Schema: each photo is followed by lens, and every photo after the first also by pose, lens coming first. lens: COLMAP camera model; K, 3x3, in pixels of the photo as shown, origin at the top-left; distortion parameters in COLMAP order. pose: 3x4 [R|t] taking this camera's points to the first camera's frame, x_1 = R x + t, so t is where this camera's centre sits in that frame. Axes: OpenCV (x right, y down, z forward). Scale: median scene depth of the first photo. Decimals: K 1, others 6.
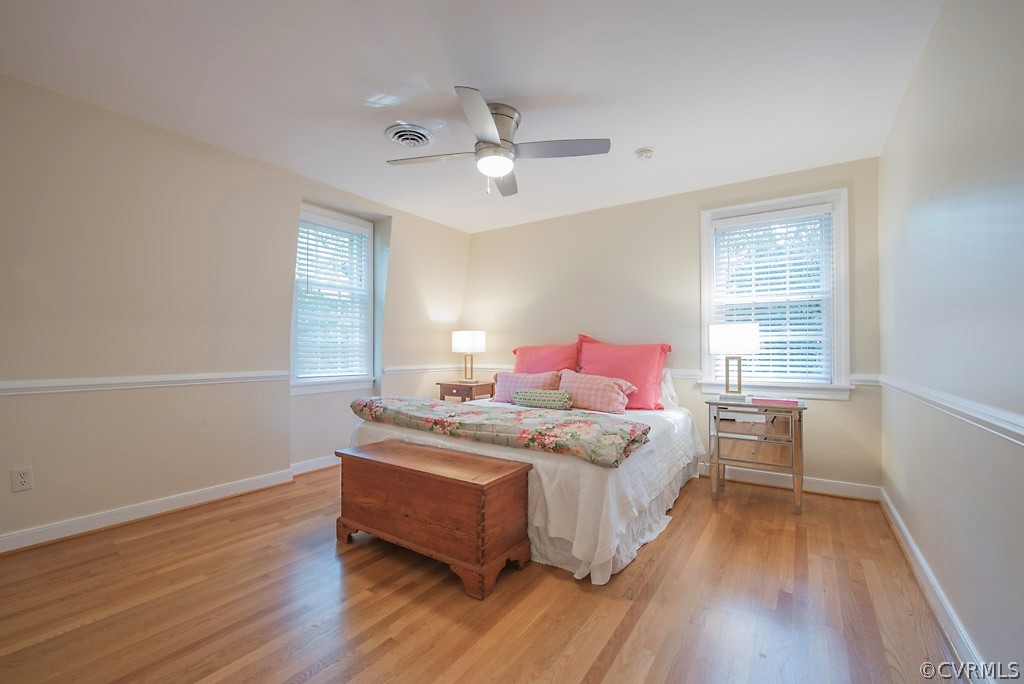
lens RADIAL K [[431.3, 0, 508.6], [0, 431.3, 345.5], [0, 0, 1]] dist [0.000165, 0.000003]
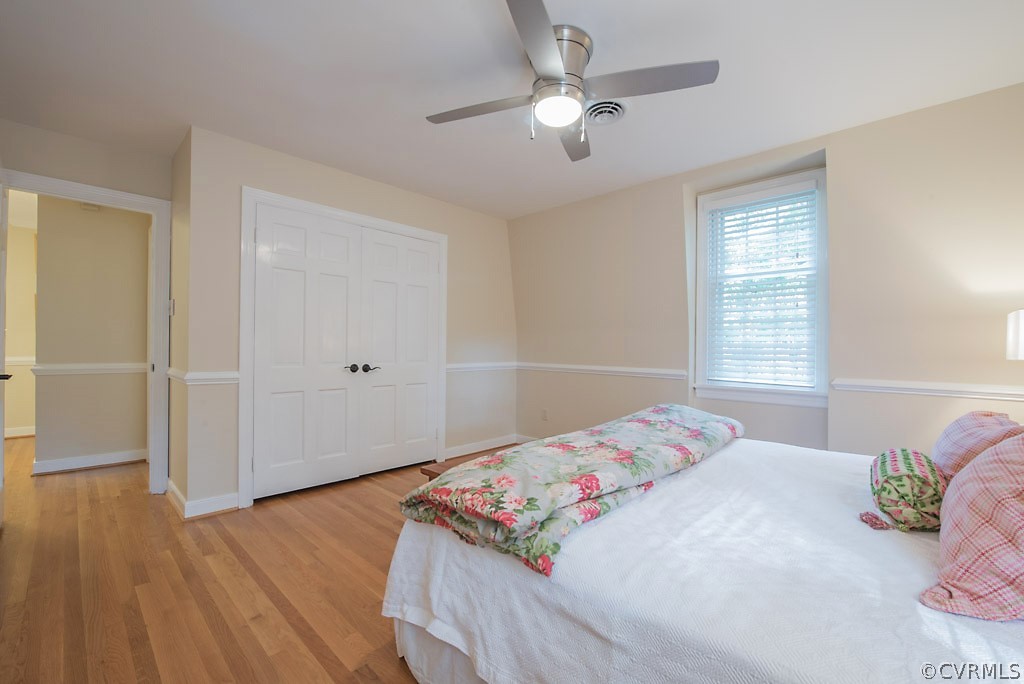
lens RADIAL K [[431.3, 0, 508.6], [0, 431.3, 345.5], [0, 0, 1]] dist [0.000165, 0.000003]
pose [[-0.170561, -0.006699, -0.985324, 0.467450], [-0.002789, 0.999976, -0.006316, 0.006242], [0.985343, 0.001671, -0.170576, 0.652693]]
